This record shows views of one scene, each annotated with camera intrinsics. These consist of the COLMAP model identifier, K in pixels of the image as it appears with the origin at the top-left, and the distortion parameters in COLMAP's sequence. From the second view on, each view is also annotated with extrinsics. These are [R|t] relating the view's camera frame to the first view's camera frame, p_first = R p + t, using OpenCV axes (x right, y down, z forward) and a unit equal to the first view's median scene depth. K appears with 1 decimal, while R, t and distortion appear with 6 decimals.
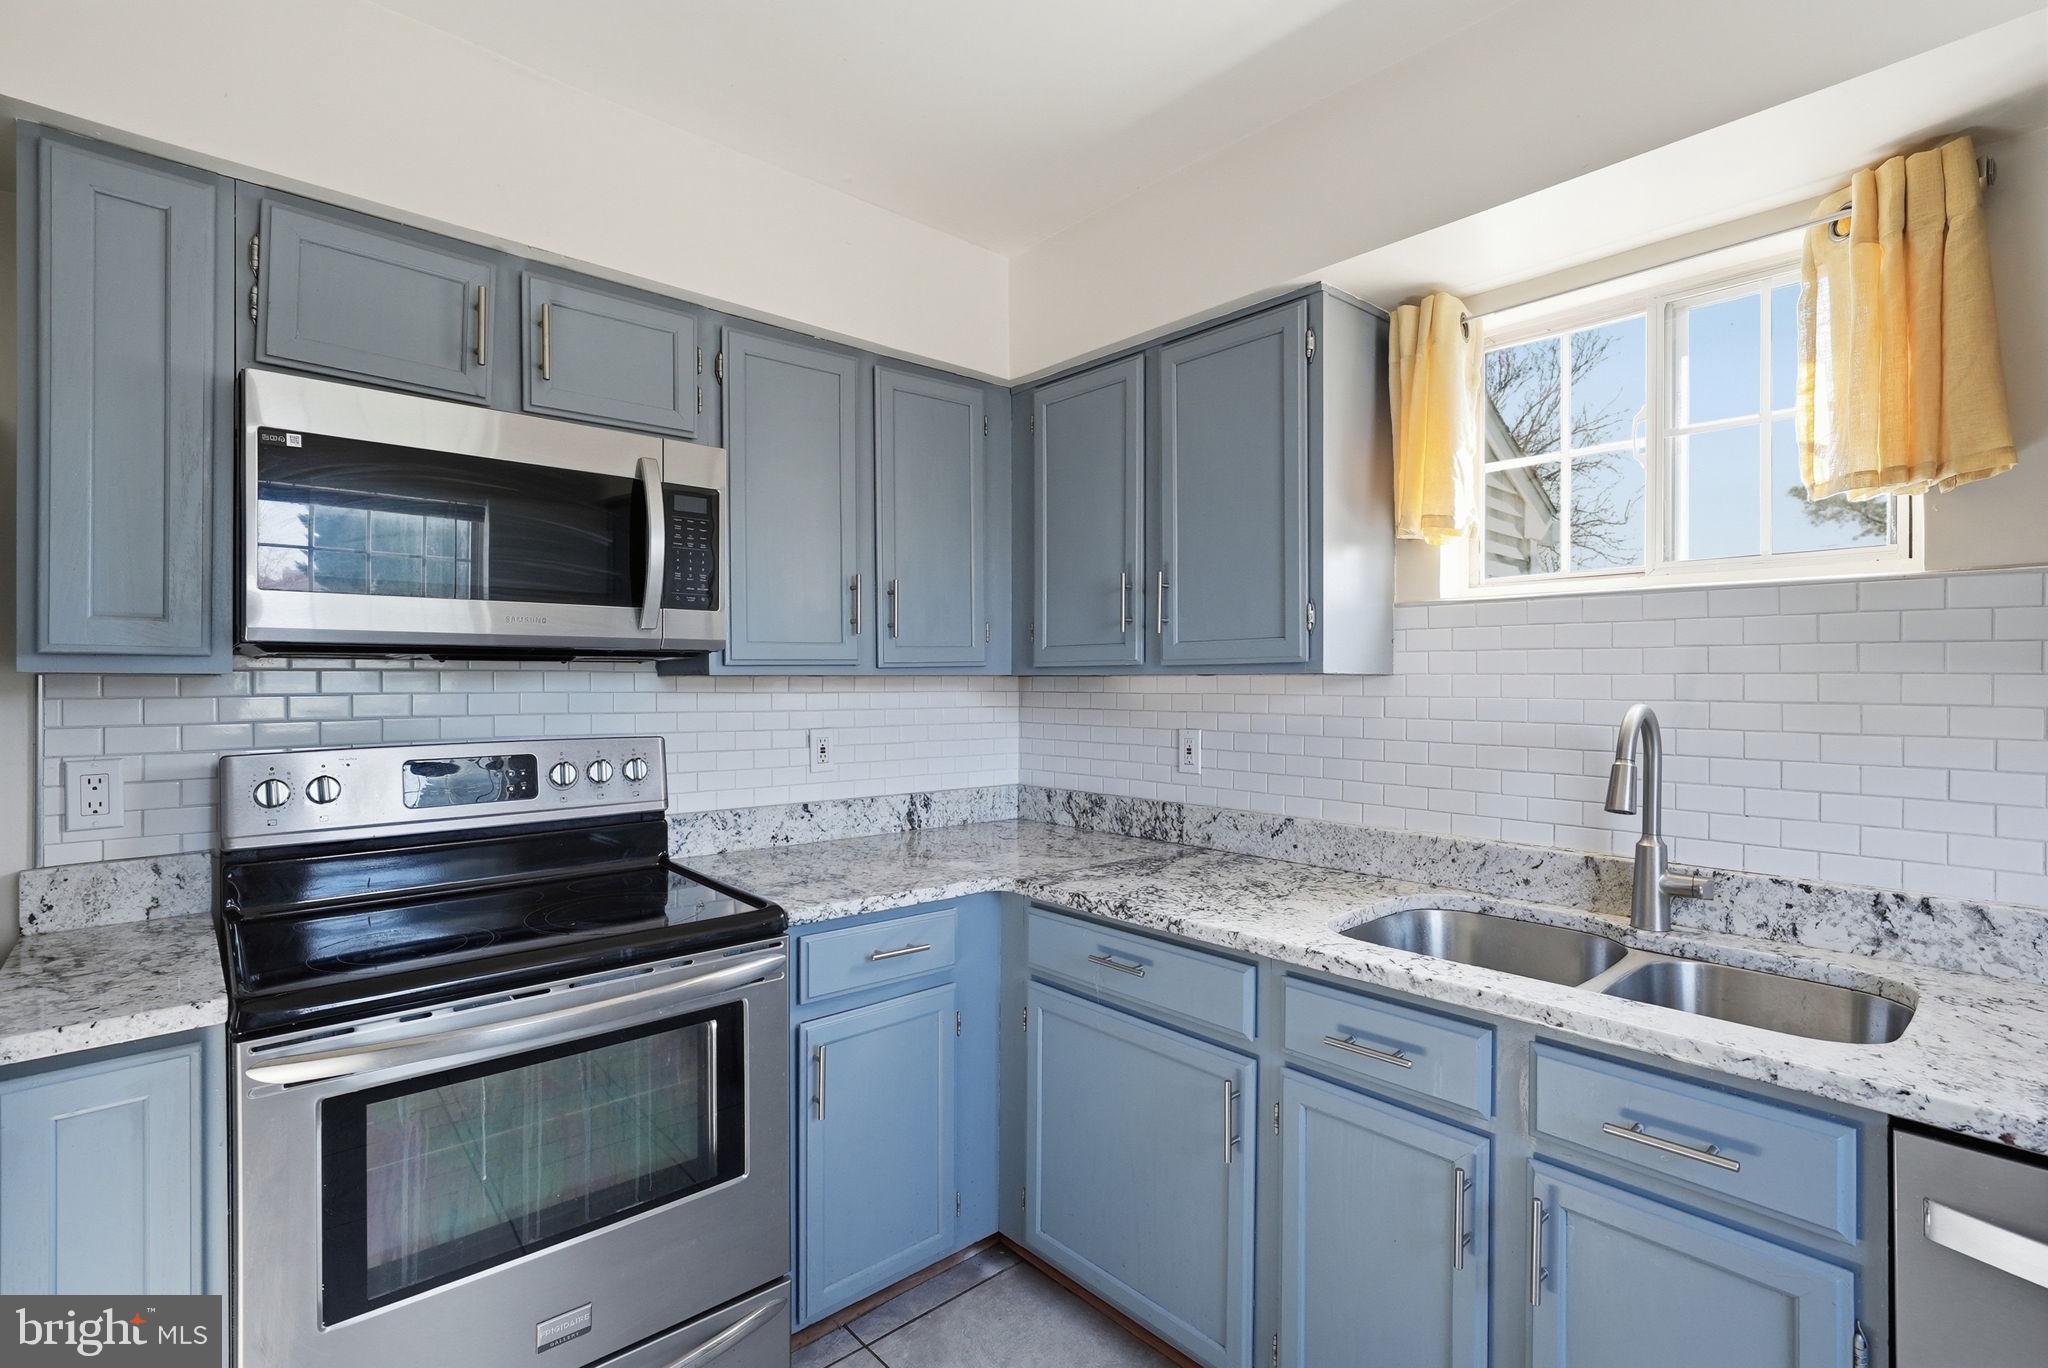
lens RADIAL K [[959.1, 0, 1022.0], [0, 959.1, 691.8], [0, 0, 1]] dist [0.000940, 0.000148]
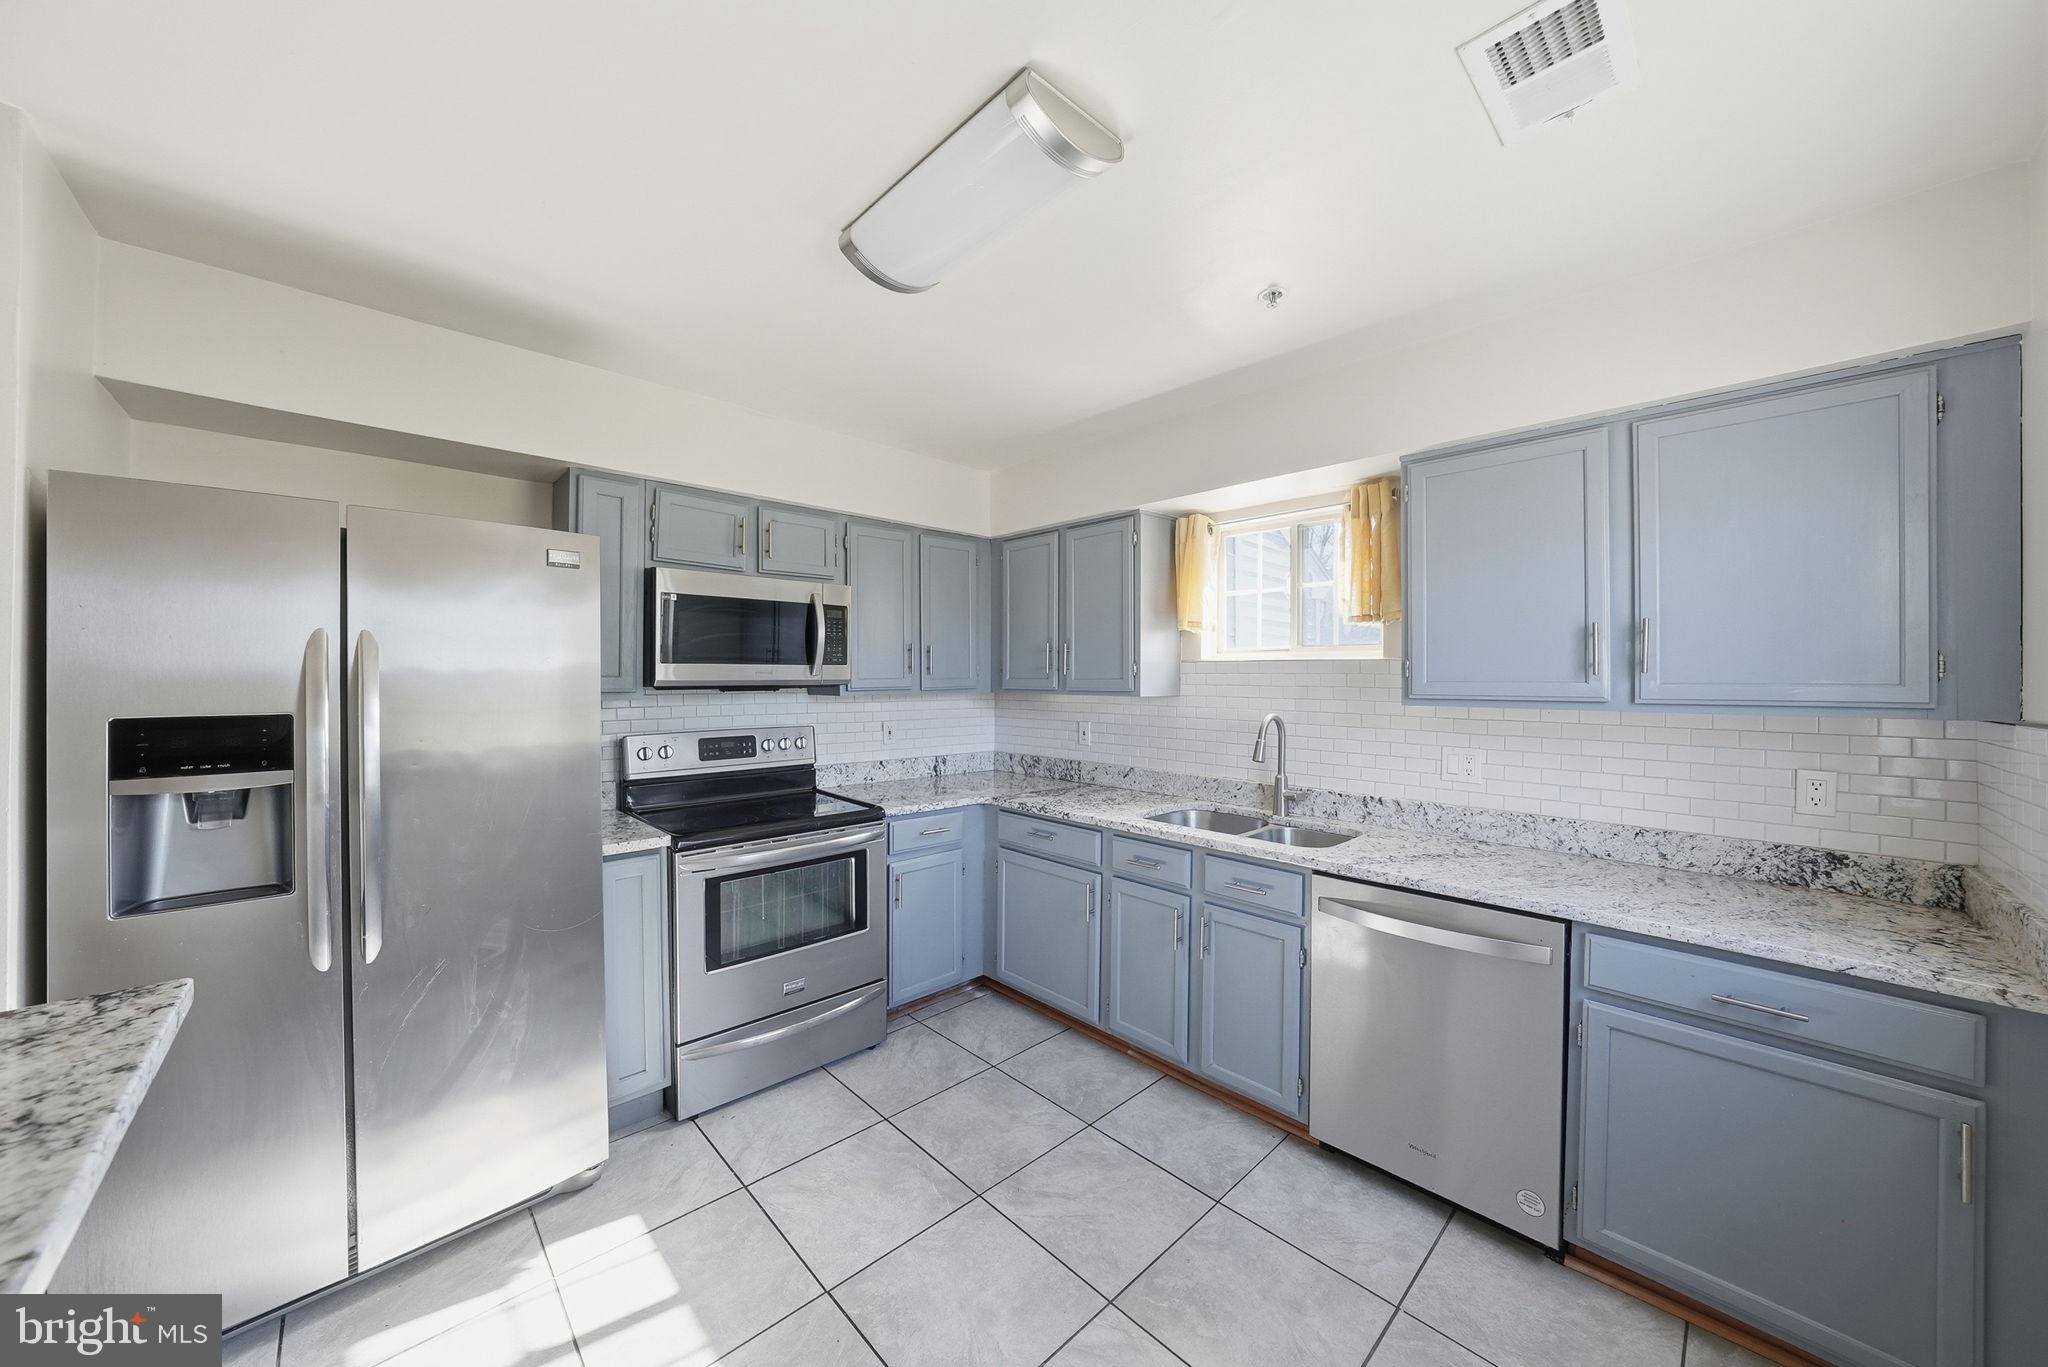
lens RADIAL K [[734.9, 0, 1018.1], [0, 734.9, 686.7], [0, 0, 1]] dist [-0.001143, -0.000033]
pose [[0.999642, 0.002441, 0.026634, 0.006113], [-0.002533, 0.999991, 0.003415, -0.045109], [-0.026625, -0.003481, 0.999639, -0.579961]]
